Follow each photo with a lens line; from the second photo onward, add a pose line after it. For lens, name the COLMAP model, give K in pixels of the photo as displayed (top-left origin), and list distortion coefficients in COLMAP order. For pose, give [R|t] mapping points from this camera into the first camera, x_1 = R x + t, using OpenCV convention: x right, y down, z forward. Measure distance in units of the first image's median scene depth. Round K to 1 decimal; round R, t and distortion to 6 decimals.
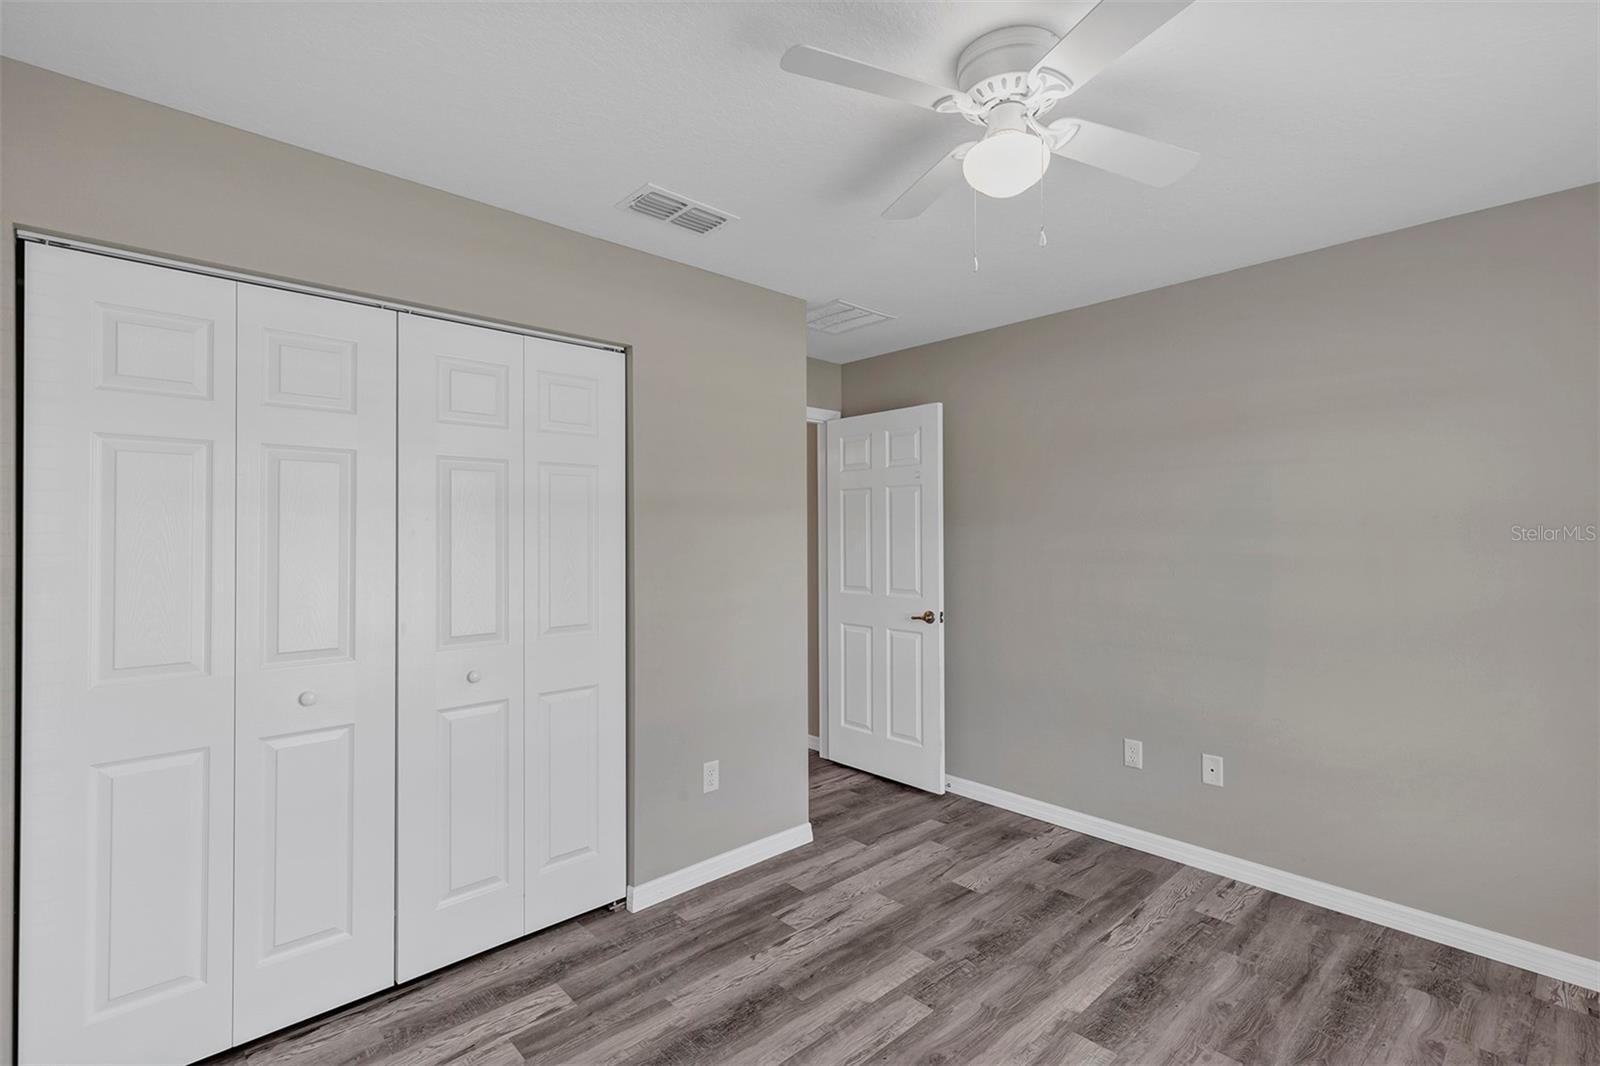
lens RADIAL K [[725.8, 0, 798.5], [0, 725.8, 525.5], [0, 0, 1]] dist [0.009762, 0.000184]
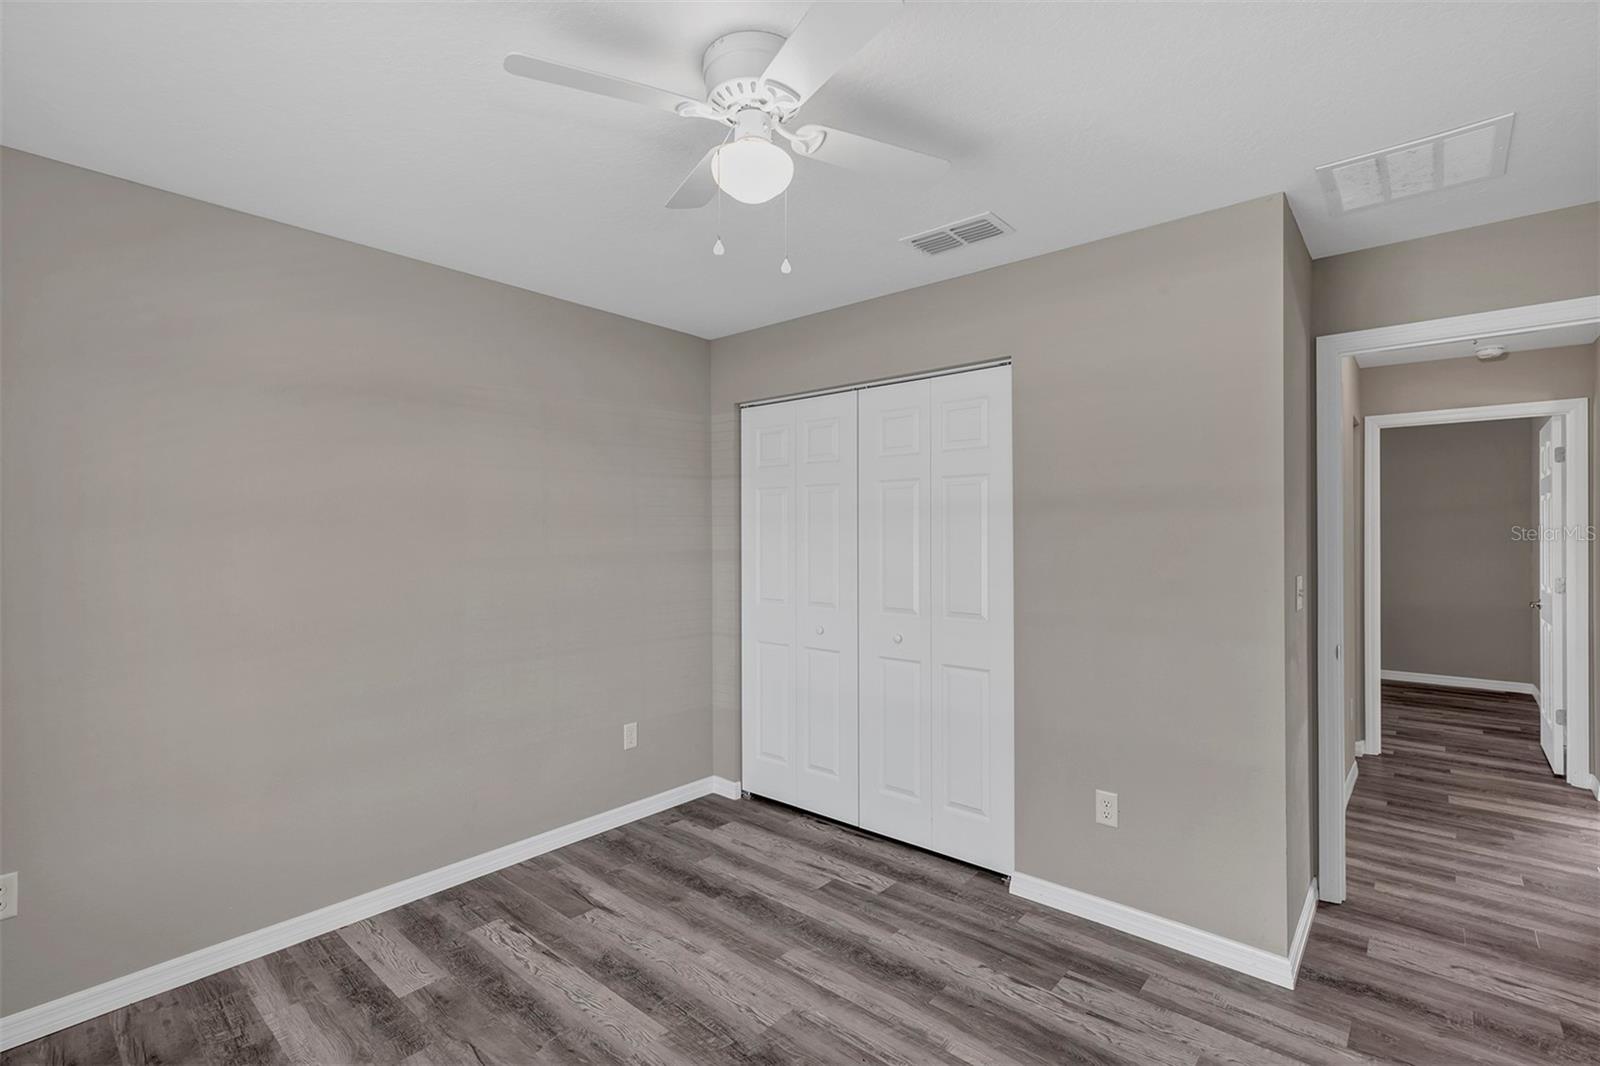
lens RADIAL K [[725.8, 0, 792.9], [0, 725.8, 531.6], [0, 0, 1]] dist [0.009762, 0.000184]
pose [[0.109217, -0.004731, -0.994007, 0.866670], [0.012130, 0.999921, -0.003426, 0.007329], [0.993944, -0.011683, 0.109266, 0.630759]]
